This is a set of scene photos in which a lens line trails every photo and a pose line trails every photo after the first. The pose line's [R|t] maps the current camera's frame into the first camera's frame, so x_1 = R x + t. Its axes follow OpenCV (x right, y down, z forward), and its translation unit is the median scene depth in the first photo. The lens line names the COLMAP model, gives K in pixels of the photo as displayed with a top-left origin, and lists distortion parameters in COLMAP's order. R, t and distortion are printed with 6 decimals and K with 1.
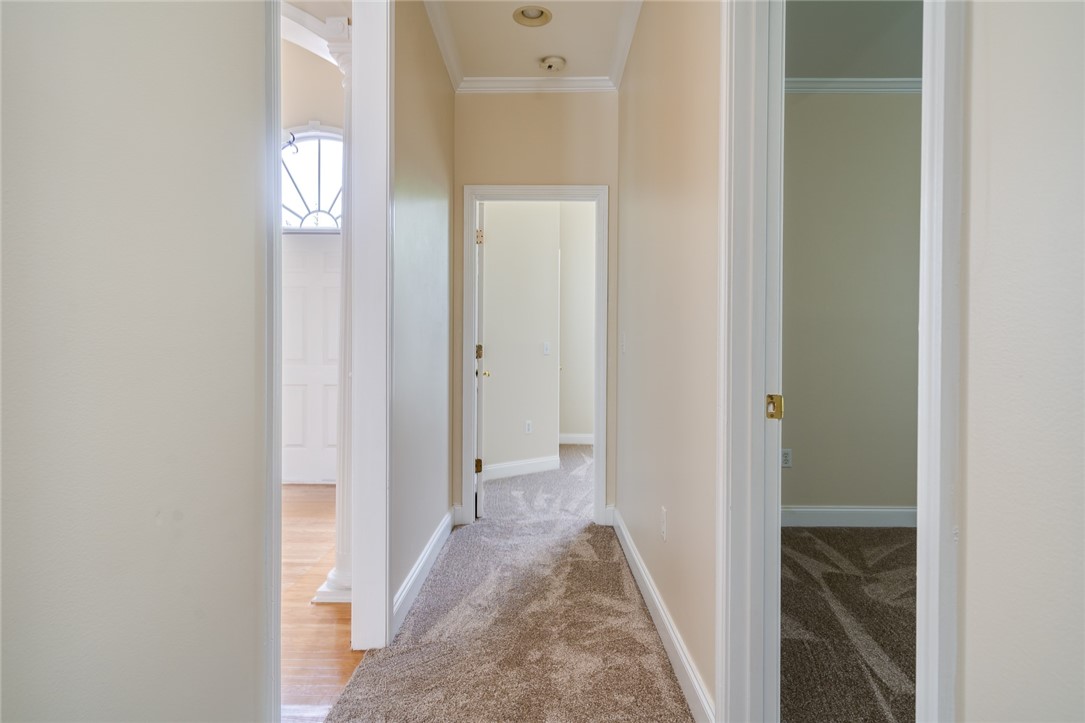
lens RADIAL K [[621.9, 0, 542.5], [0, 621.9, 361.5], [0, 0, 1]] dist [0.000193, 0.000242]
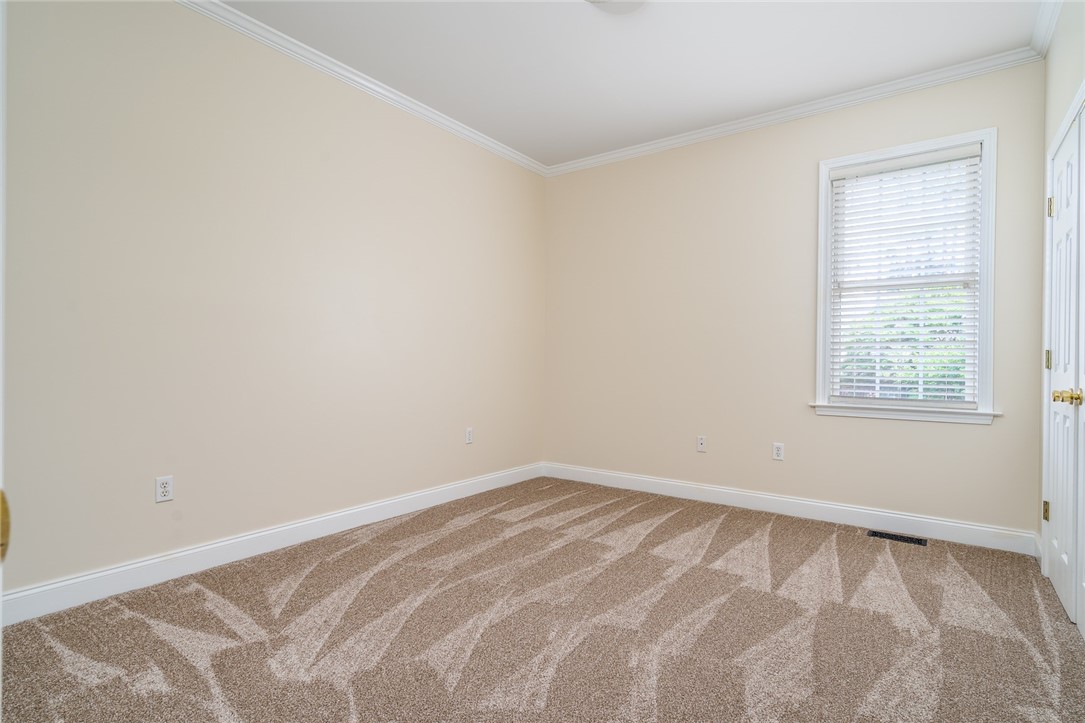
lens RADIAL K [[551.0, 0, 542.5], [0, 551.0, 361.5], [0, 0, 1]] dist [0.000549, 0.000272]
pose [[0.586359, -0.001217, 0.810050, 0.148660], [-0.001981, 0.999994, 0.002936, -0.000619], [-0.810049, -0.003327, 0.586353, 0.299617]]
